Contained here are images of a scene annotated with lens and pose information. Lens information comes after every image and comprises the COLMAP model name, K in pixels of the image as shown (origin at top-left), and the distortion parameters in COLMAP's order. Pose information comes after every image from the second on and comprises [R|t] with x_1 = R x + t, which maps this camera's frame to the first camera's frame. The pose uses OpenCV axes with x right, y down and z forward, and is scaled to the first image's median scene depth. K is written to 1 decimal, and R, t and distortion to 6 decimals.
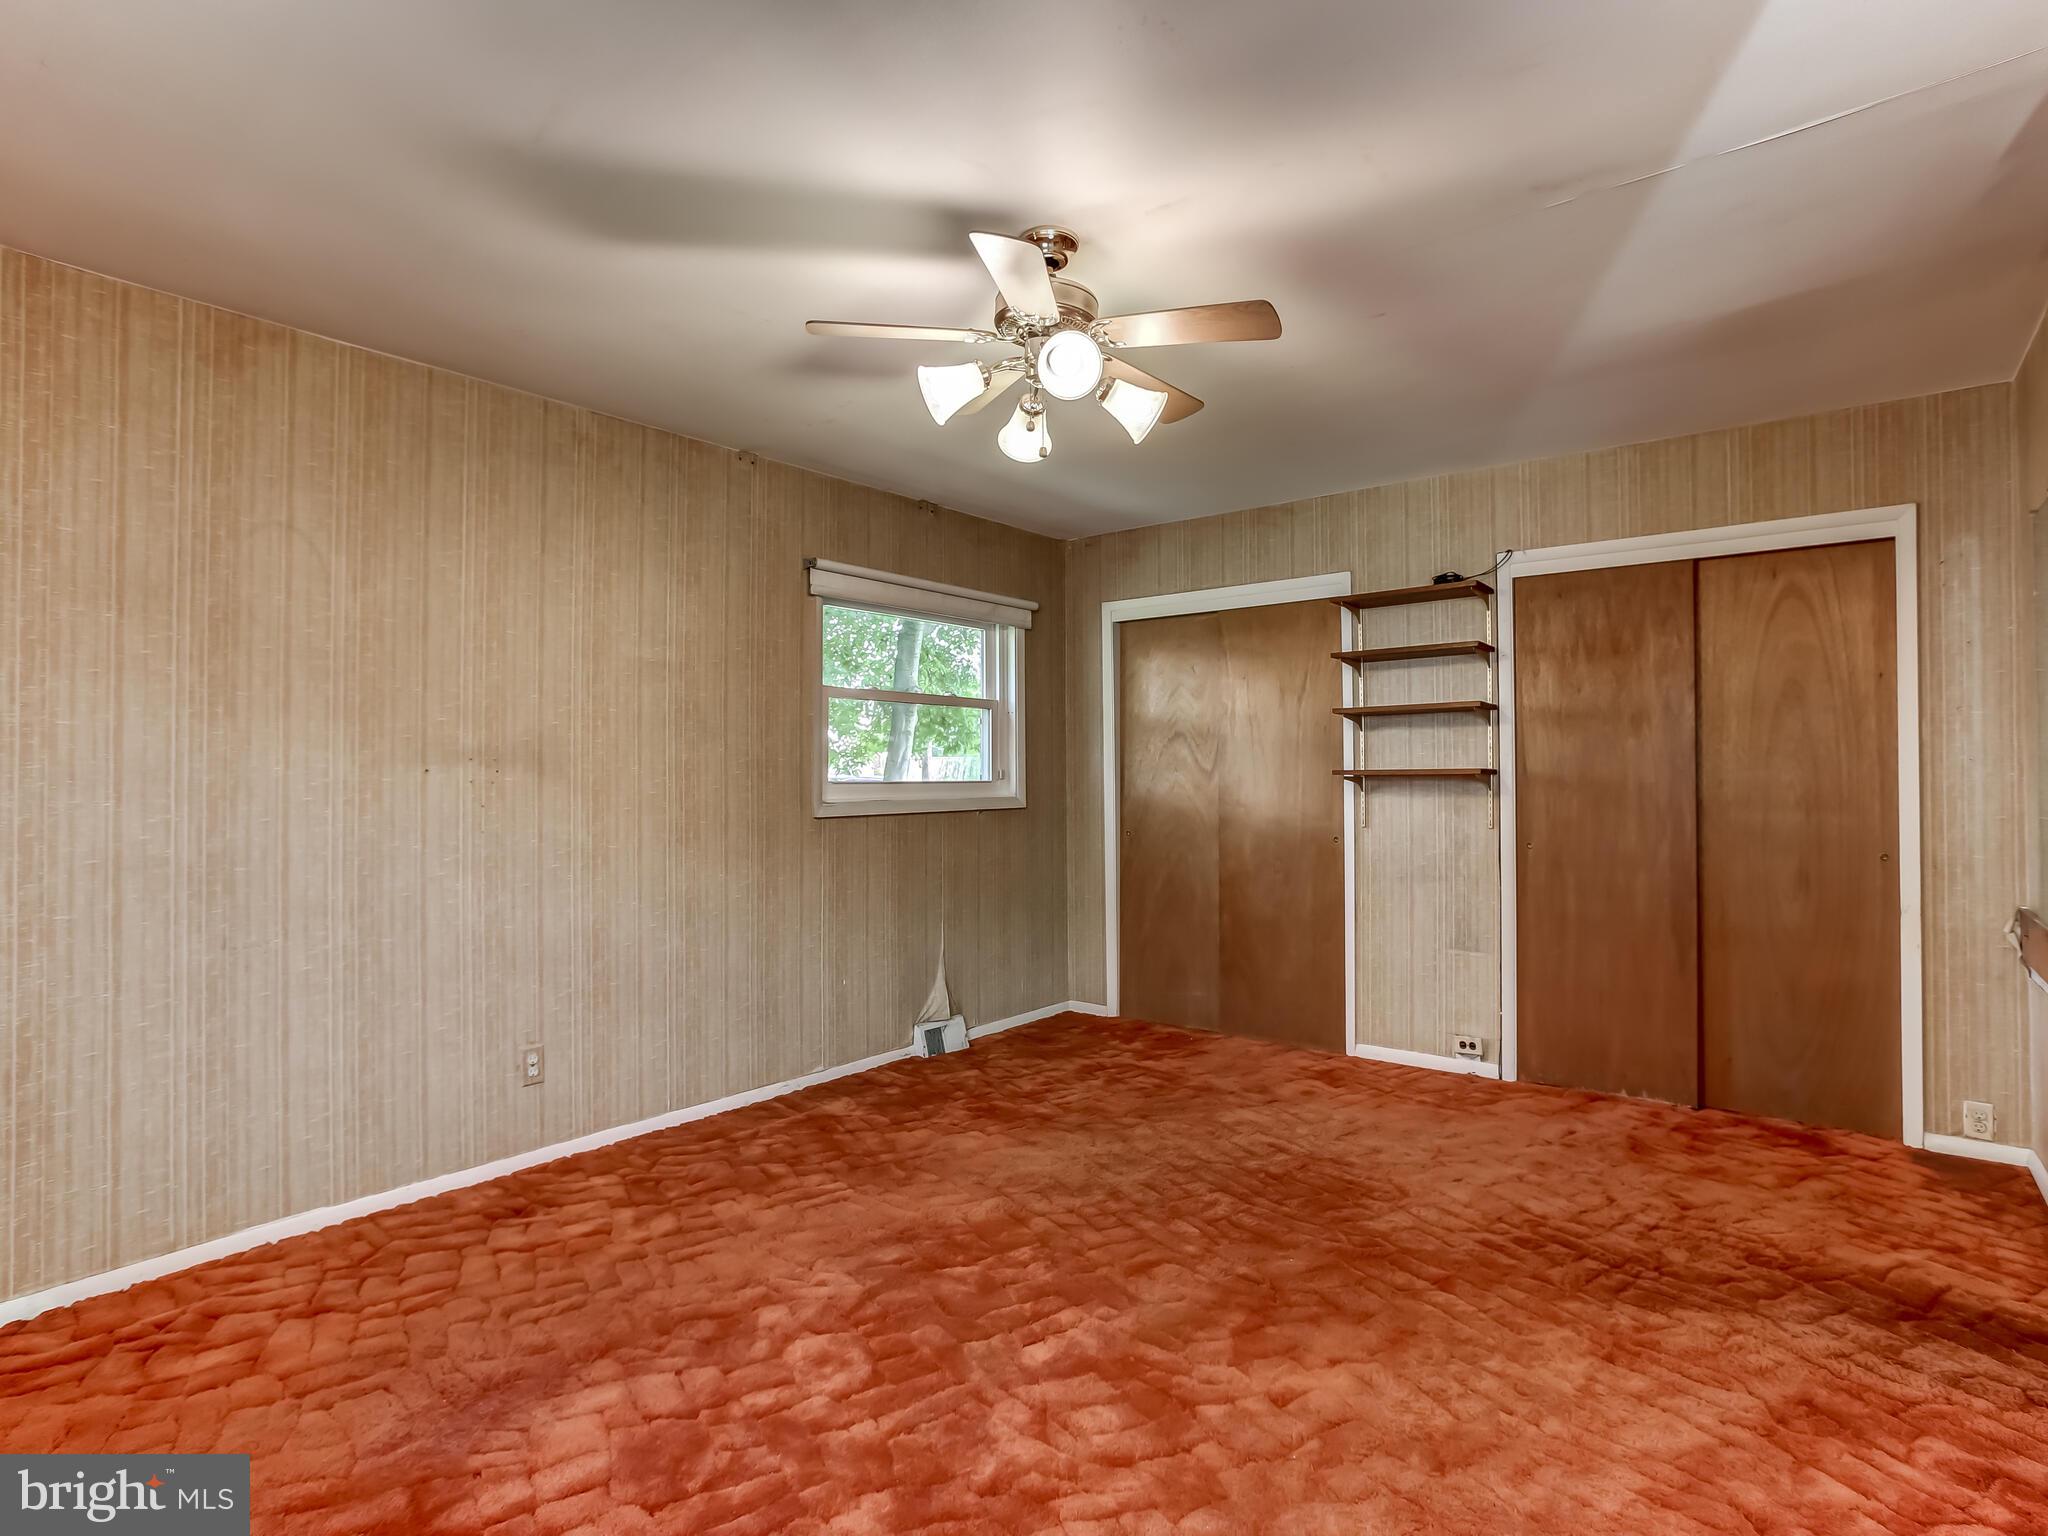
lens RADIAL K [[1058.0, 0, 1030.7], [0, 1058.0, 759.1], [0, 0, 1]] dist [-0.059005, 0.038211]
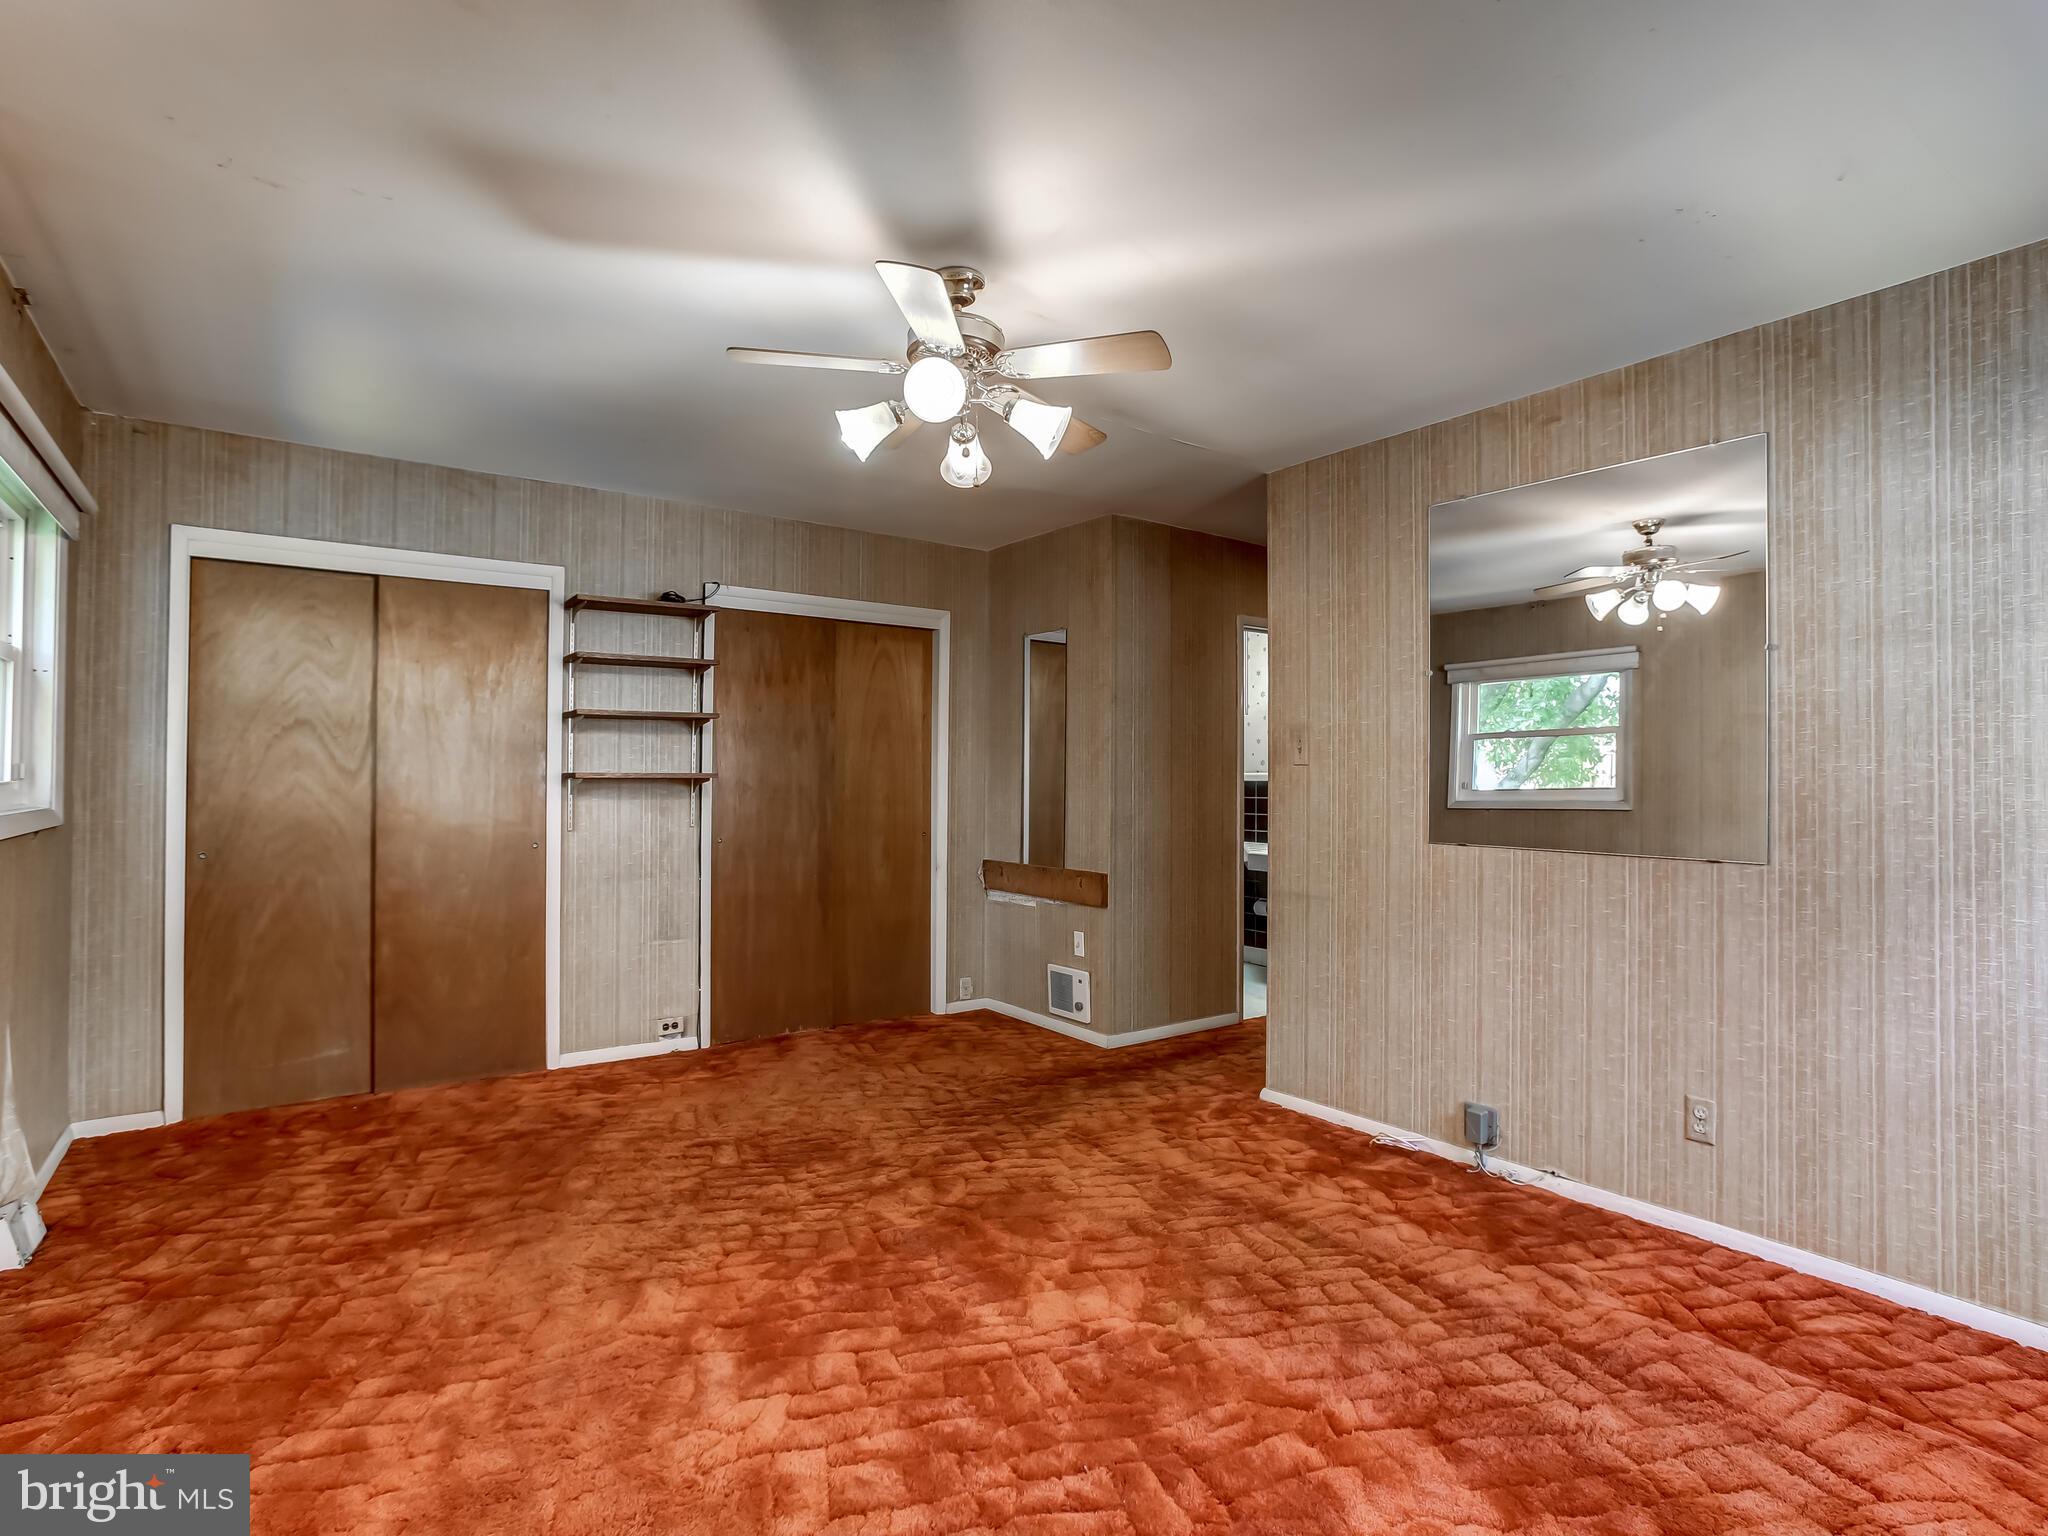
lens RADIAL K [[1058.0, 0, 1030.7], [0, 1058.0, 759.1], [0, 0, 1]] dist [-0.059005, 0.038211]
pose [[0.264816, 0.022444, 0.964038, -0.534295], [-0.023276, 0.999587, -0.016878, 0.004455], [-0.964018, -0.017969, 0.265229, 0.344923]]
